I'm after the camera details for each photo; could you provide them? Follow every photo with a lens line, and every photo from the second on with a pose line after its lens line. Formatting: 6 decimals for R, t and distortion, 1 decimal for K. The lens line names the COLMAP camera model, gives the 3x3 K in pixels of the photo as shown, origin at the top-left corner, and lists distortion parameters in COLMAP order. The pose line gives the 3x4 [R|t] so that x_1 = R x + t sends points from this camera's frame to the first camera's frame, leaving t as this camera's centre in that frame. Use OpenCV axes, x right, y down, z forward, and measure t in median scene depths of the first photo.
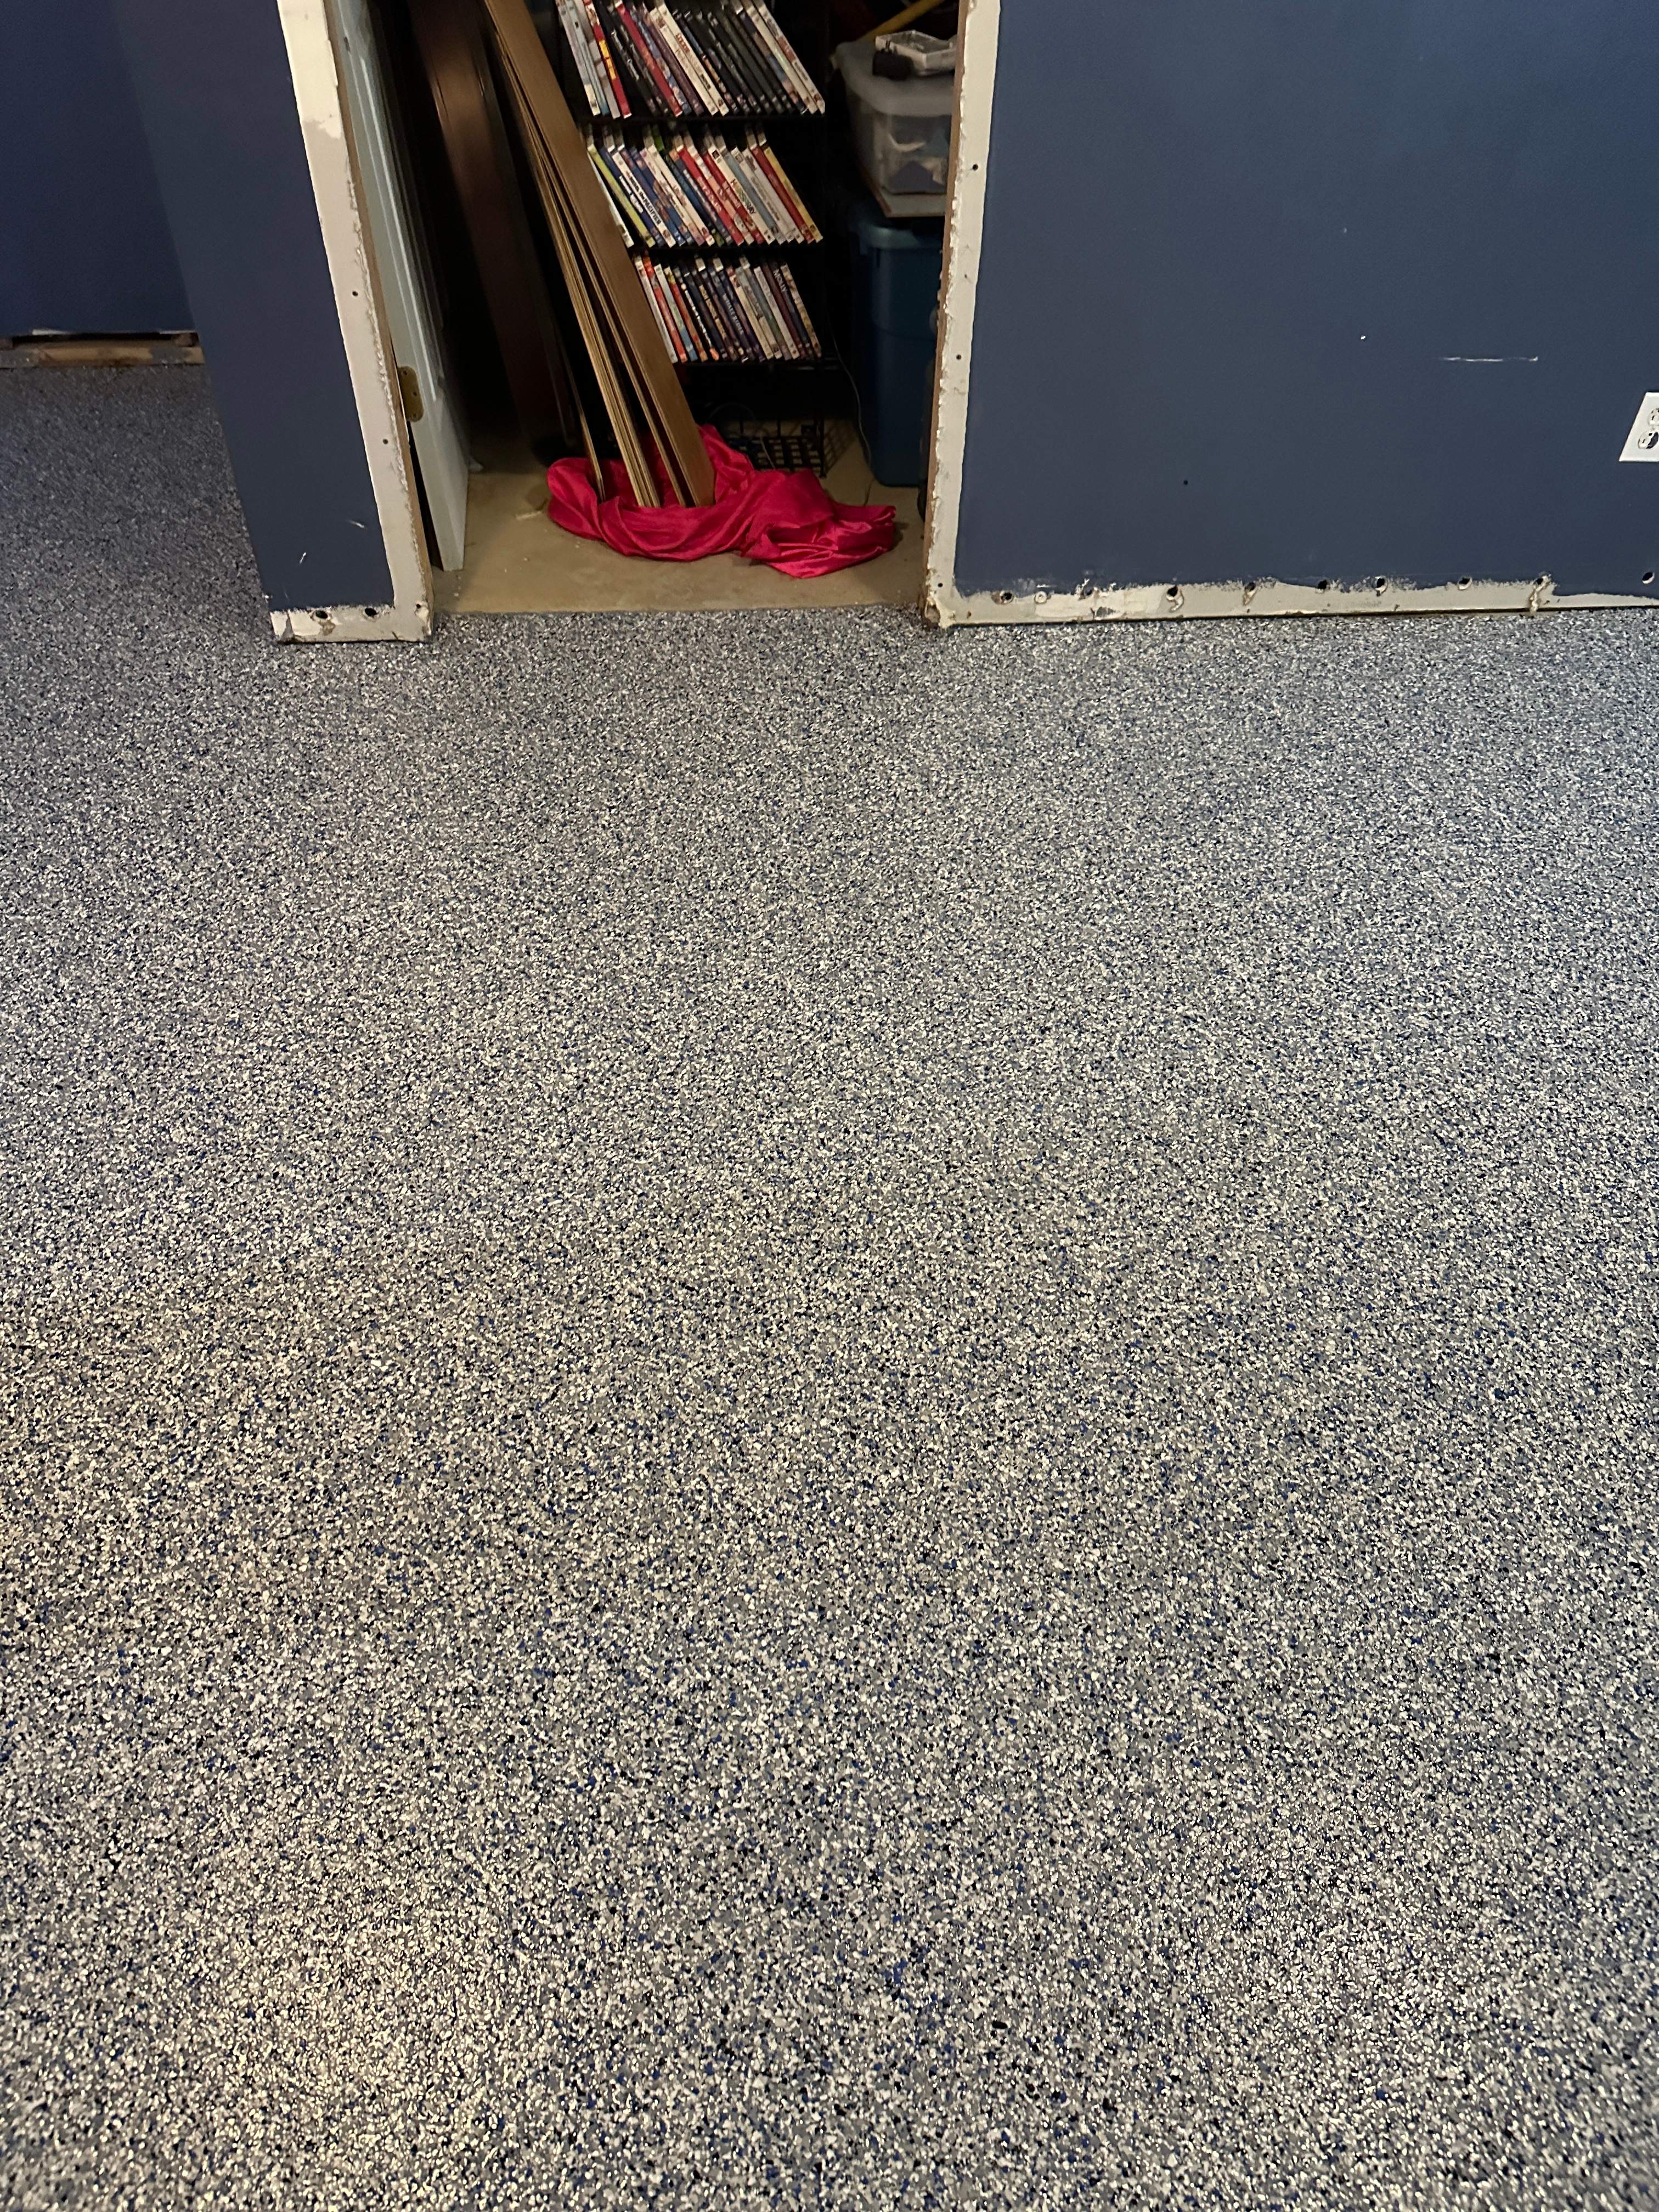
lens RADIAL K [[1535.7, 0, 882.0], [0, 1535.7, 1083.0], [0, 0, 1]] dist [0.003344, -0.004983]
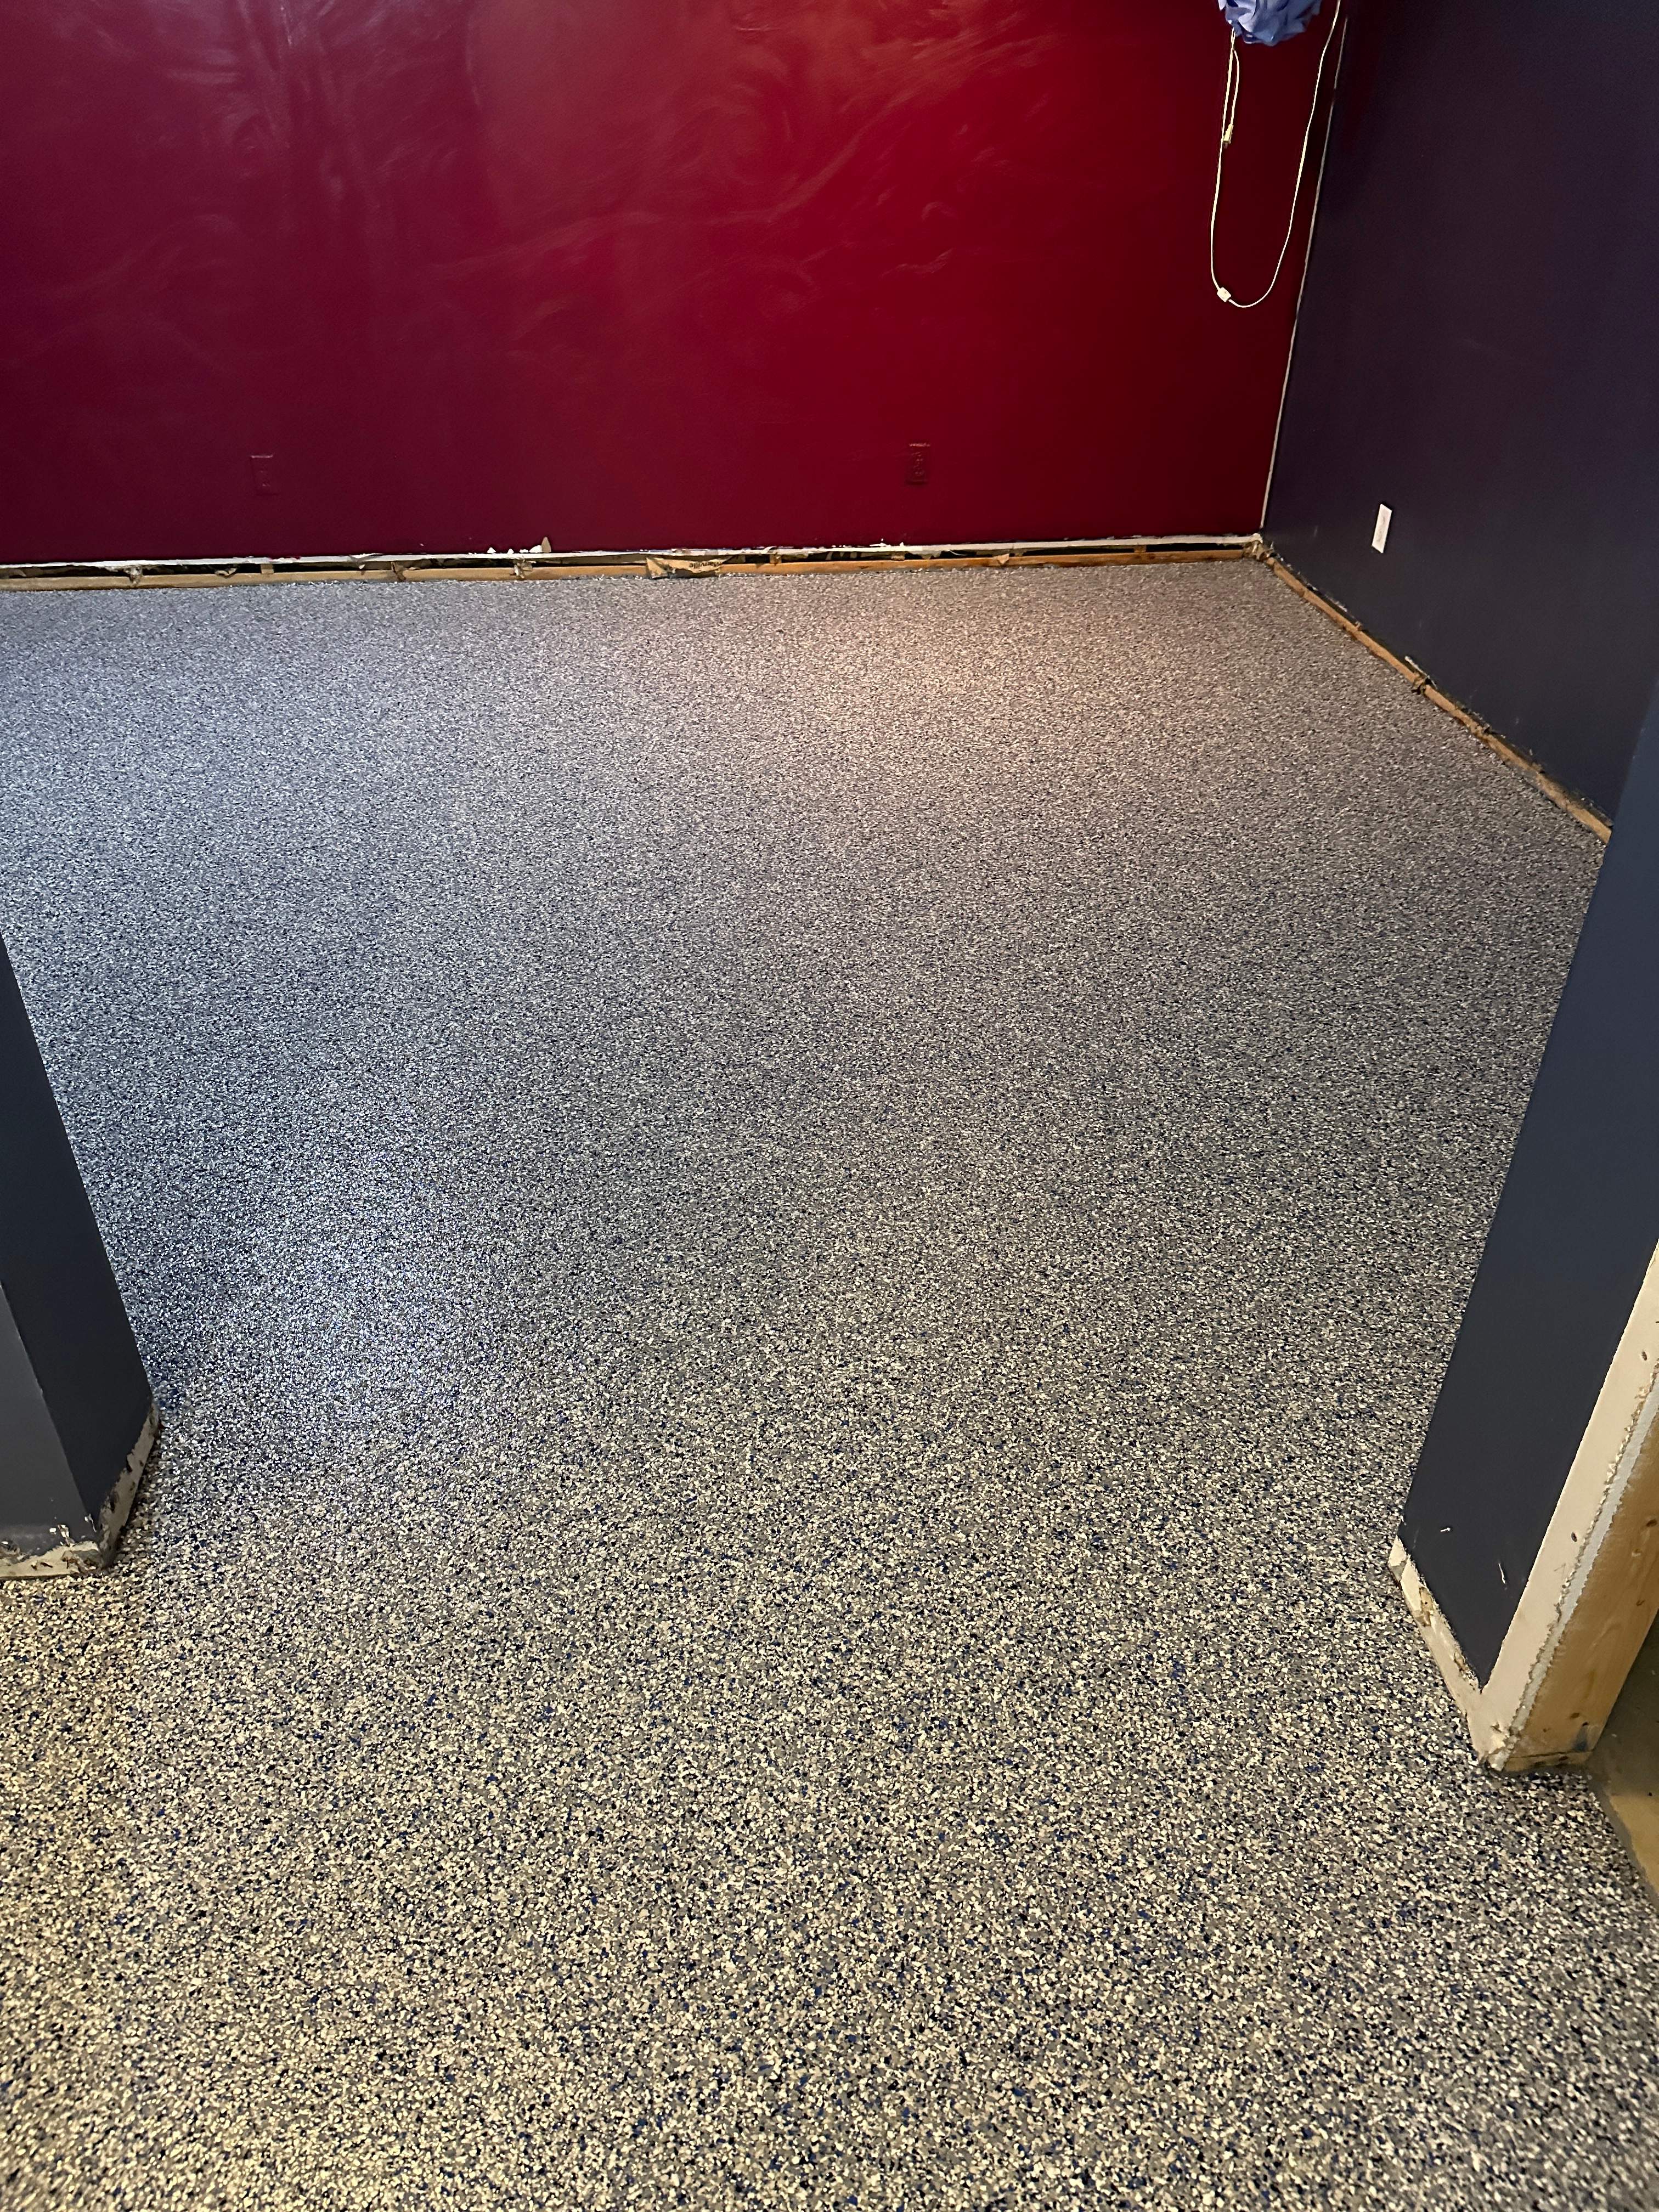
lens RADIAL K [[1566.7, 0, 711.4], [0, 1566.7, 1099.3], [0, 0, 1]] dist [0.004812, 0.002679]
pose [[-0.011620, 0.551853, -0.833860, 0.077211], [-0.712680, 0.580372, 0.394025, -0.509451], [0.701393, 0.598854, 0.386551, 0.444750]]
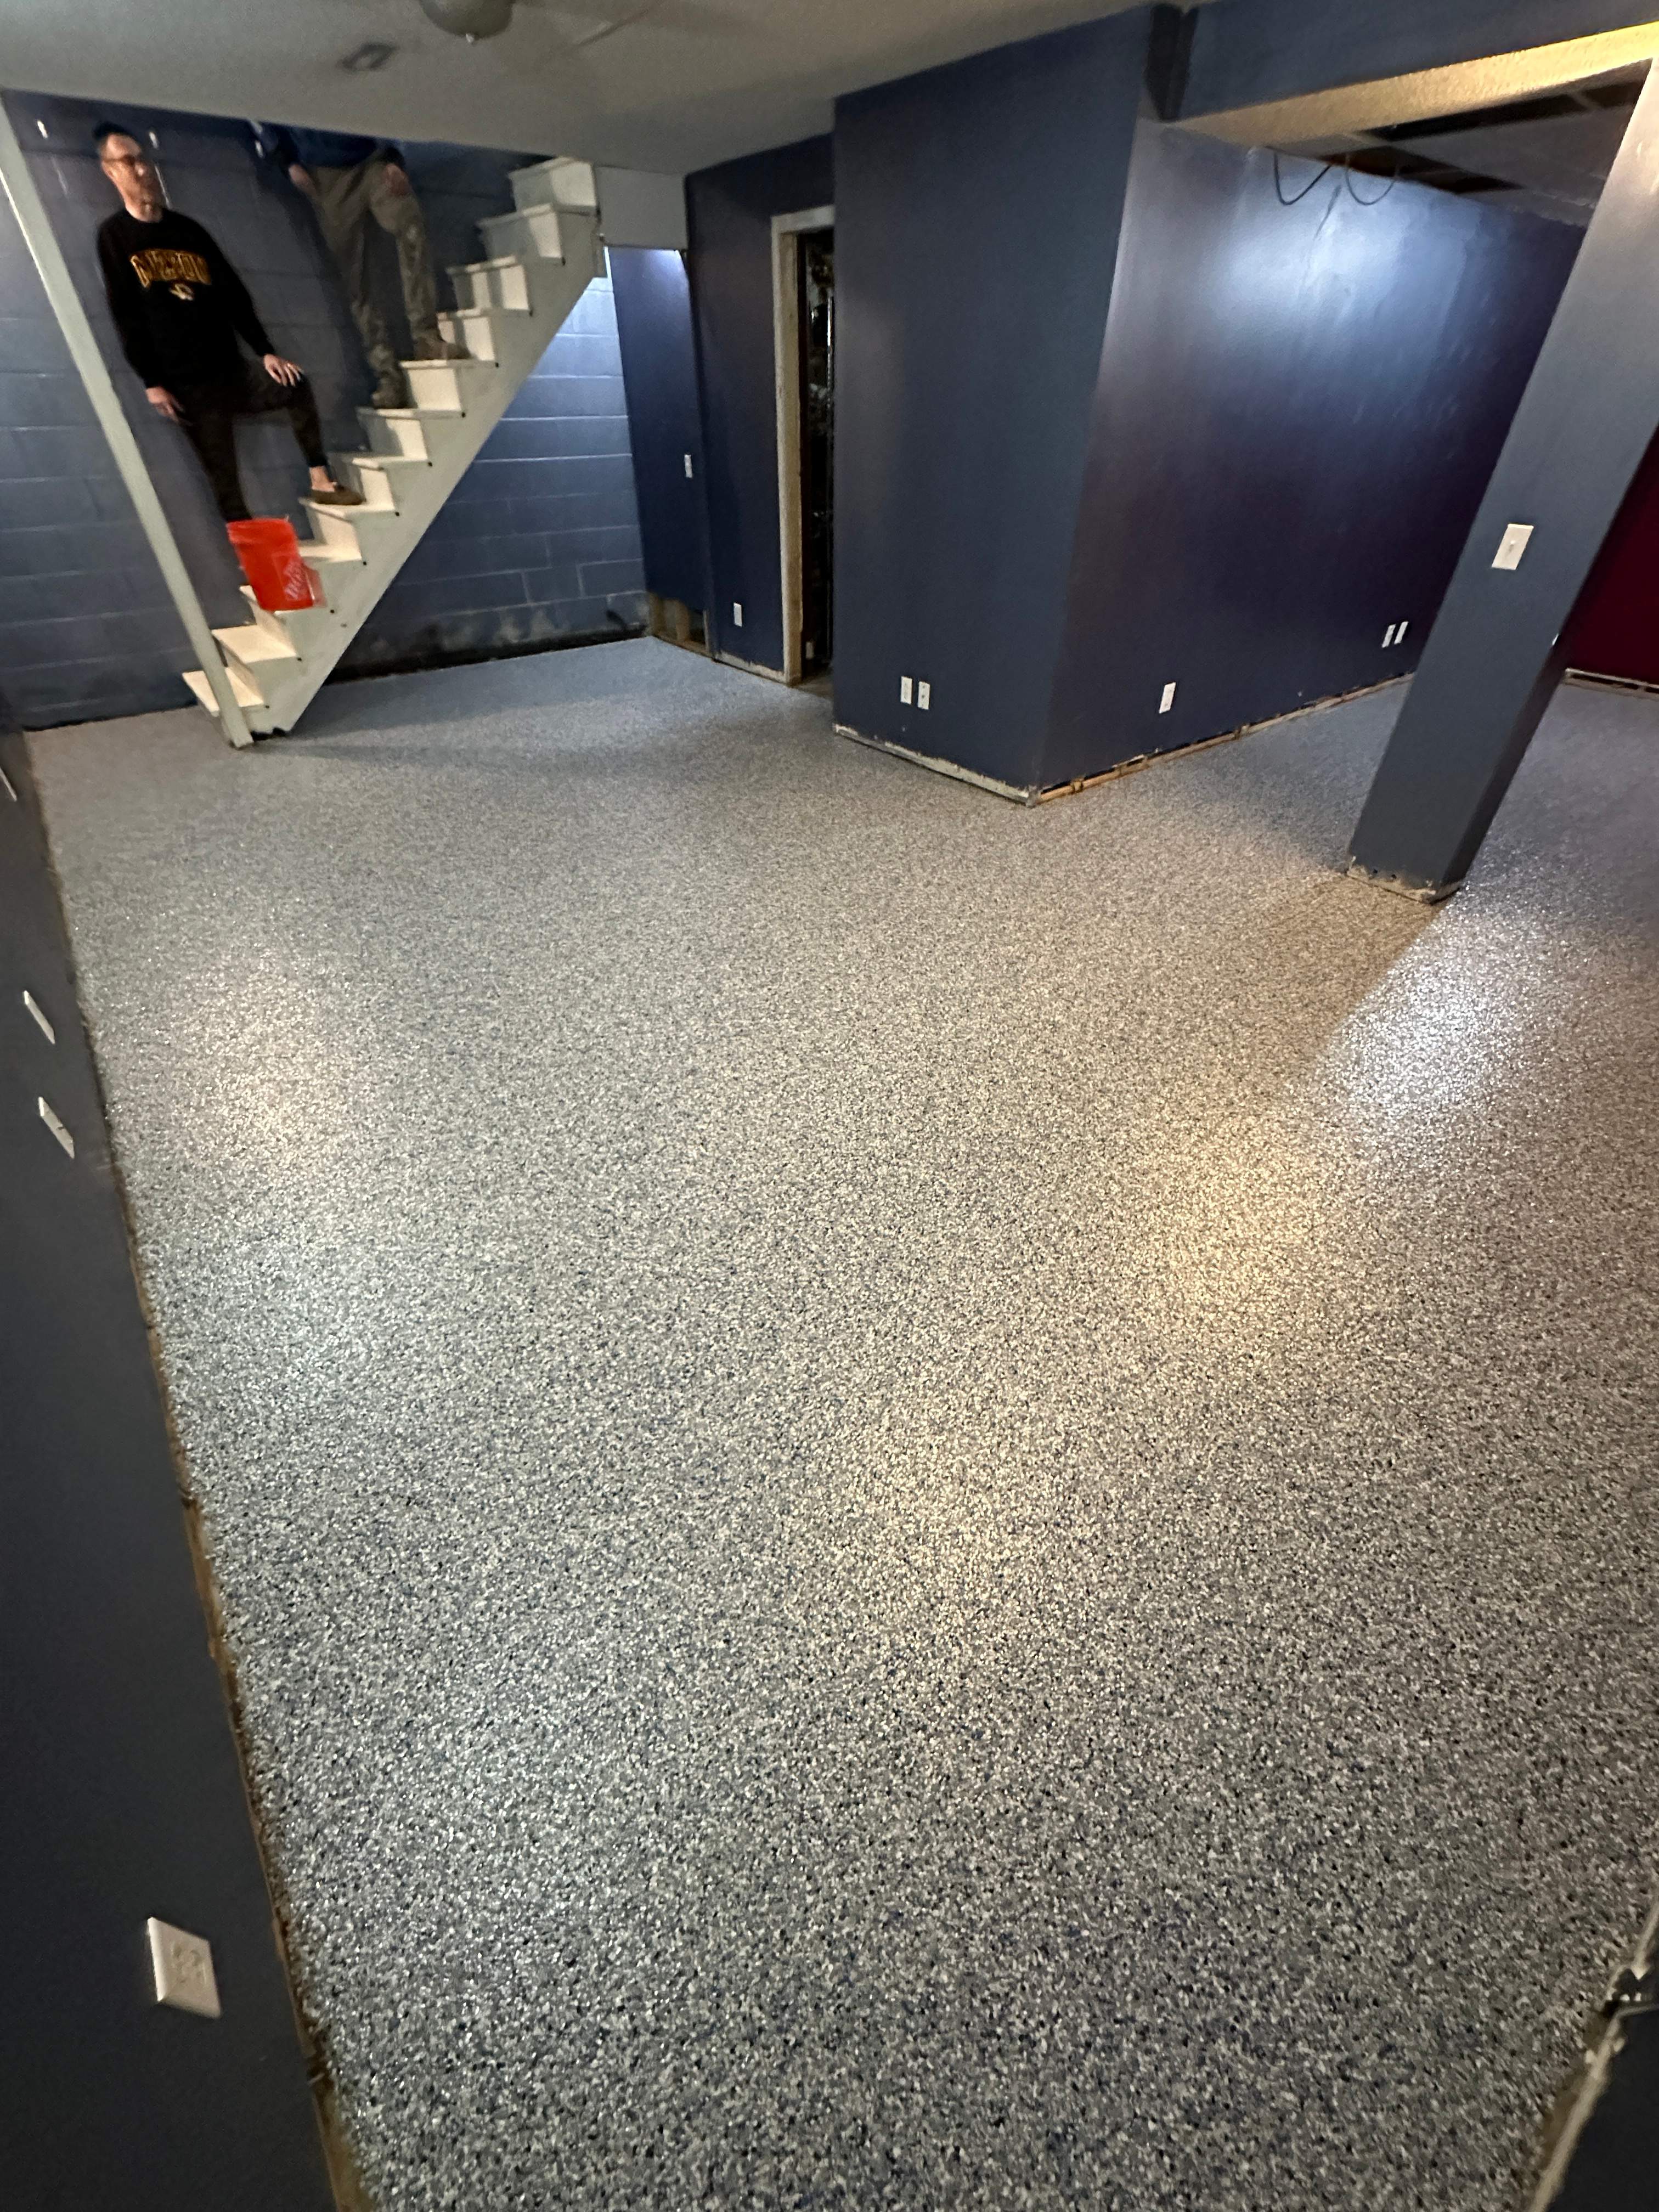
lens RADIAL K [[882.6, 0, 830.4], [0, 882.6, 1104.3], [0, 0, 1]] dist [-0.003581, 0.000858]
pose [[-0.841057, 0.328018, -0.430147, 0.937750], [-0.395409, 0.169856, 0.902663, -0.622815], [0.369153, 0.929276, -0.013157, 0.567105]]
